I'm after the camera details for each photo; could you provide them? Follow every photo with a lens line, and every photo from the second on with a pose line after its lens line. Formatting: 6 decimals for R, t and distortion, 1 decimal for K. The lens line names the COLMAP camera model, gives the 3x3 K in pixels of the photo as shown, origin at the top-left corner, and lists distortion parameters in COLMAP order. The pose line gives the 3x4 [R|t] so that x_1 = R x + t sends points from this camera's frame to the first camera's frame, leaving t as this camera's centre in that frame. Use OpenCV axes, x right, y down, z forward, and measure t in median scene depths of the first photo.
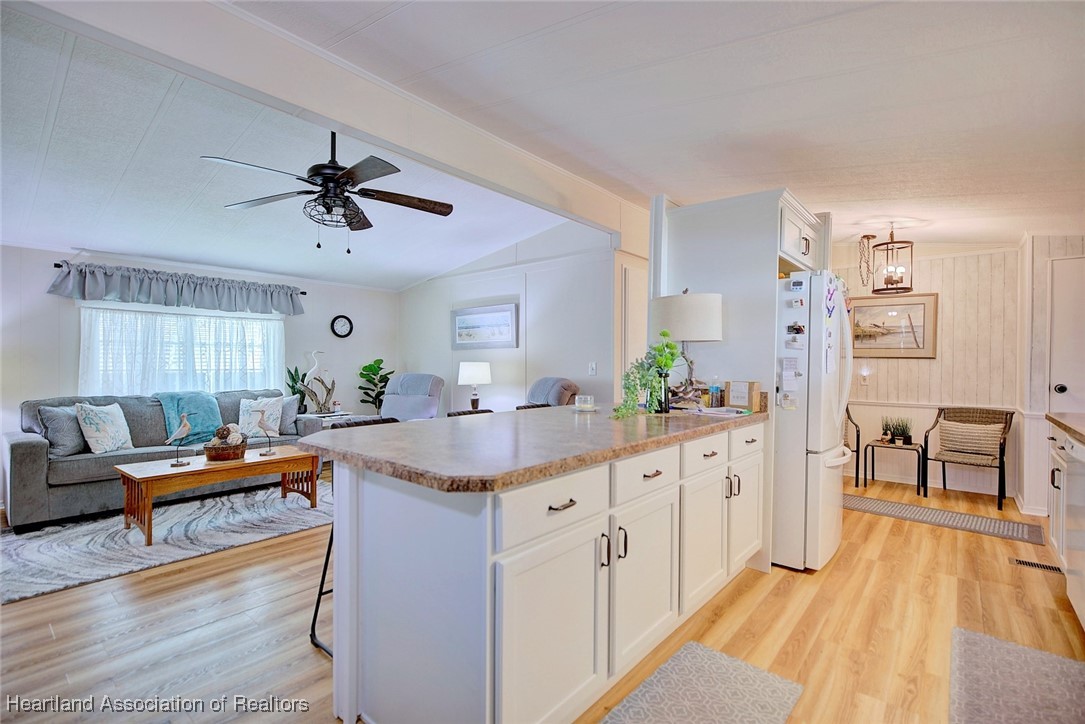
lens RADIAL K [[493.9, 0, 542.5], [0, 493.9, 362.0], [0, 0, 1]] dist [-0.003237, -0.000195]
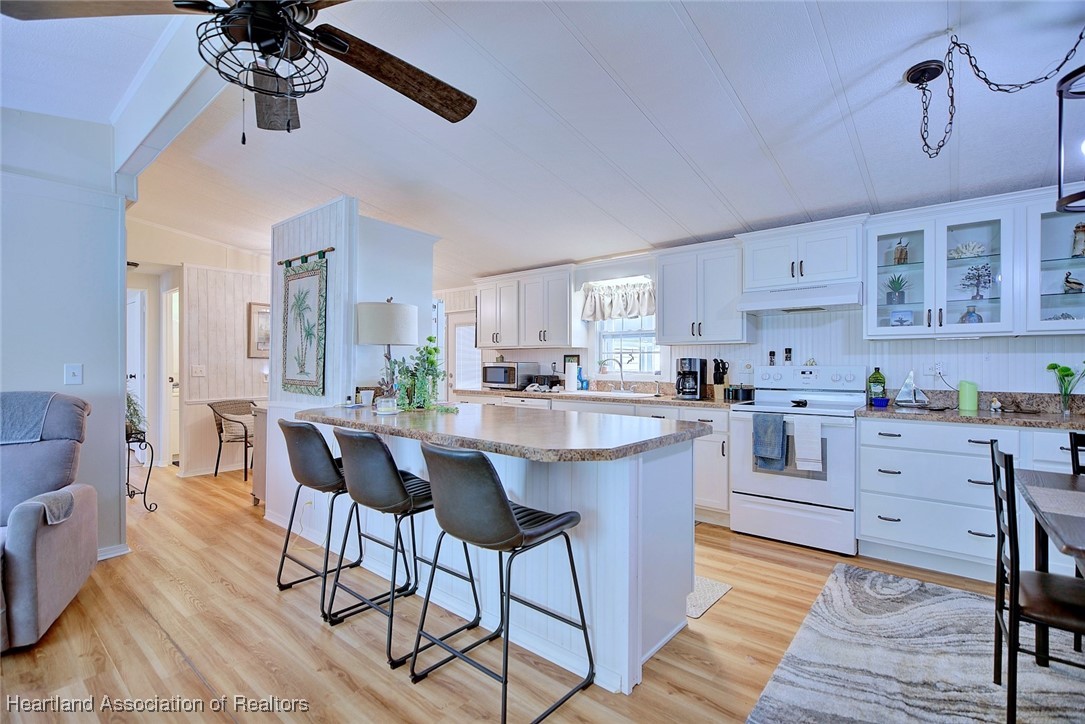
lens RADIAL K [[493.9, 0, 542.5], [0, 493.9, 362.0], [0, 0, 1]] dist [-0.003237, -0.000195]
pose [[-0.004568, -0.001545, 0.999988, -0.530950], [-0.000170, 0.999999, 0.001544, -0.002498], [-0.999990, -0.000163, -0.004568, 0.425387]]
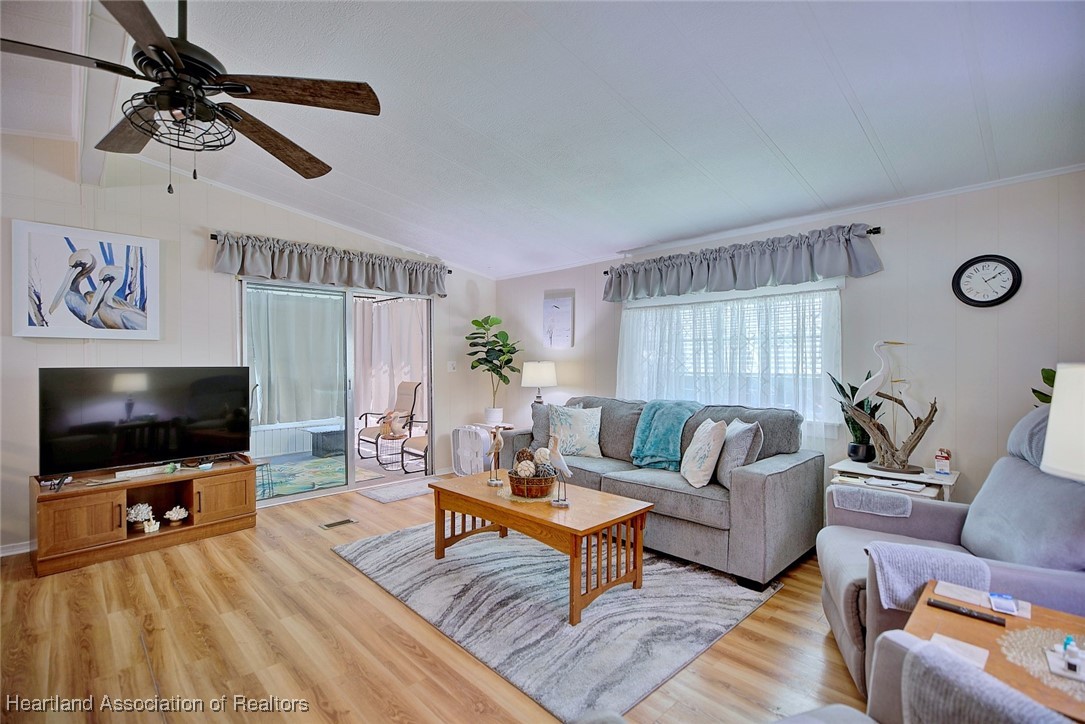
lens RADIAL K [[493.9, 0, 542.5], [0, 493.9, 362.0], [0, 0, 1]] dist [-0.003237, -0.000195]
pose [[-0.095695, -0.000263, -0.995411, 0.085083], [0.003076, 0.999995, -0.000559, -0.002168], [0.995406, -0.003116, -0.095693, 0.875034]]
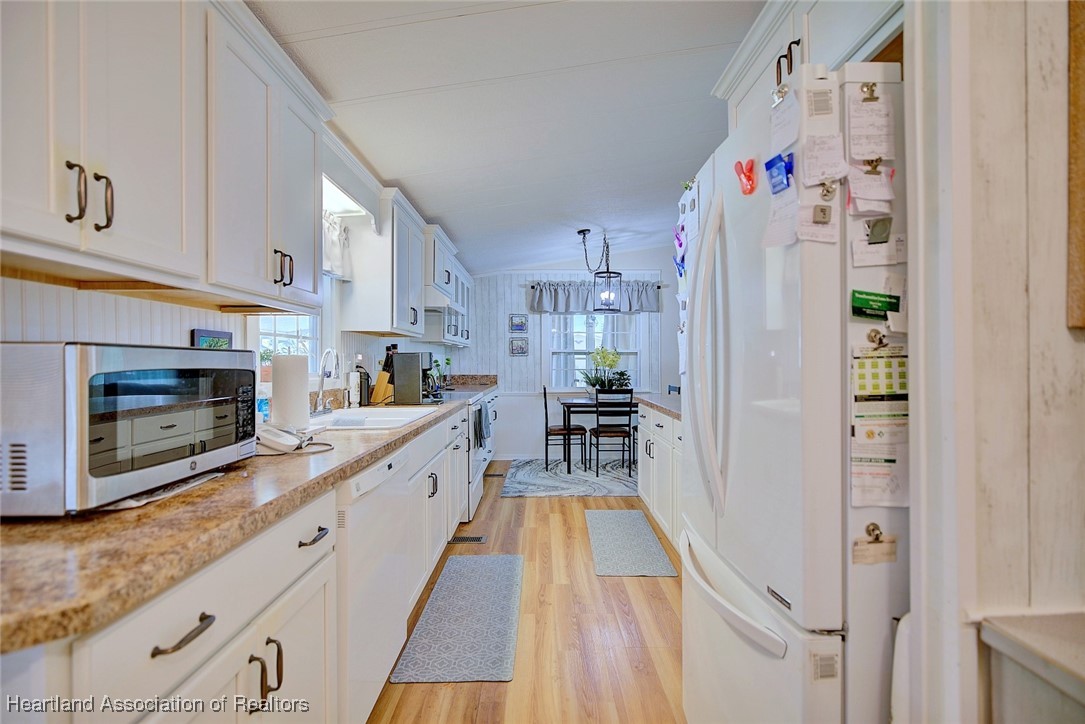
lens RADIAL K [[491.6, 0, 542.5], [0, 491.6, 362.0], [0, 0, 1]] dist [-0.004149, -0.000930]
pose [[-0.761539, -0.002937, -0.648112, 0.637164], [-0.002366, 0.999996, -0.001751, 0.006151], [0.648114, 0.000200, -0.761543, 0.795406]]
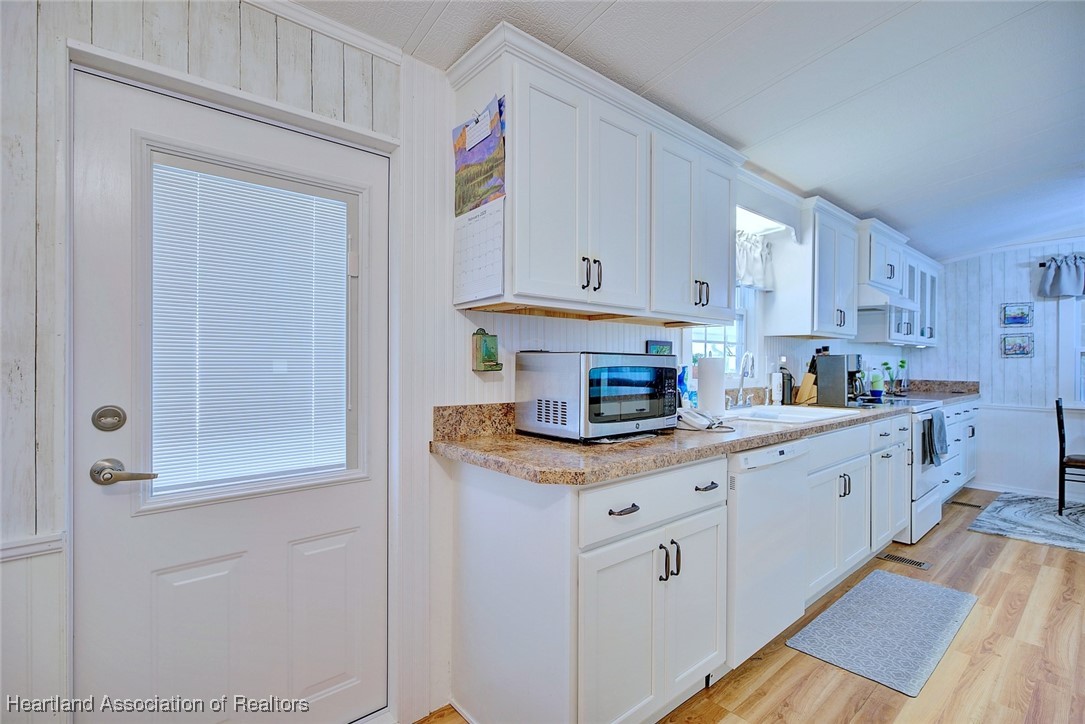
lens RADIAL K [[493.9, 0, 542.5], [0, 493.9, 362.0], [0, 0, 1]] dist [-0.003237, -0.000195]
pose [[-0.986455, -0.011337, 0.163638, 0.623349], [-0.011192, 0.999936, 0.001810, 0.005696], [-0.163648, -0.000046, -0.986519, 0.898860]]
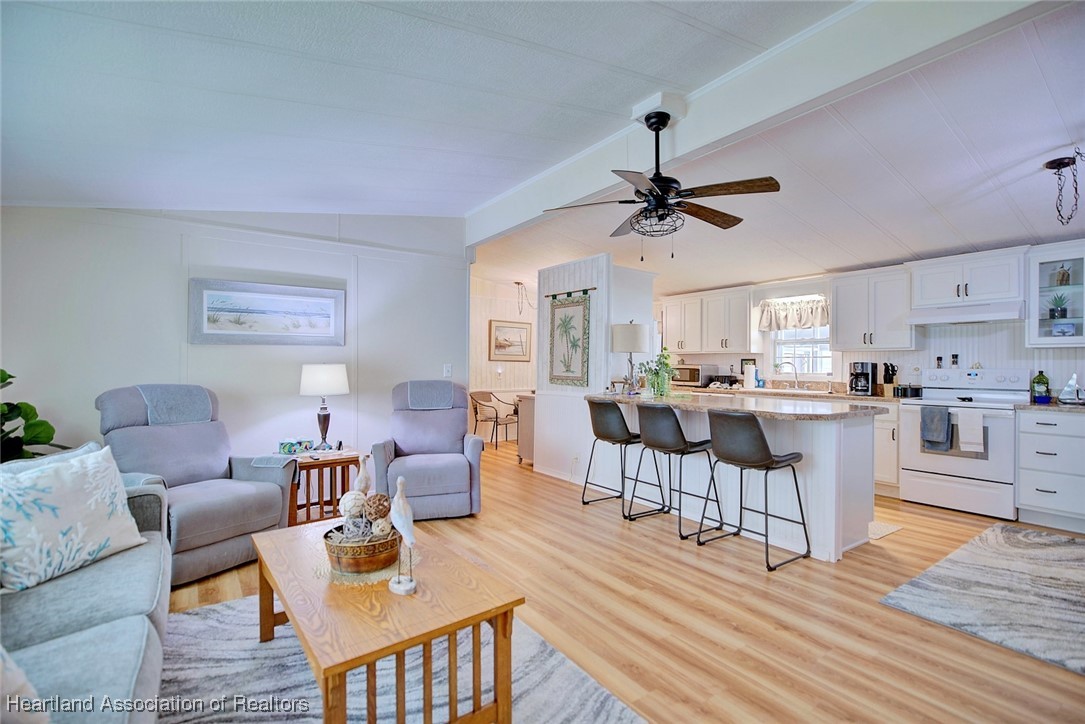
lens RADIAL K [[493.9, 0, 542.5], [0, 493.9, 362.0], [0, 0, 1]] dist [-0.003237, -0.000195]
pose [[0.245687, 0.002817, 0.969345, -0.867872], [-0.004363, 0.999989, -0.001800, -0.003438], [-0.969339, -0.003787, 0.245696, 0.569445]]
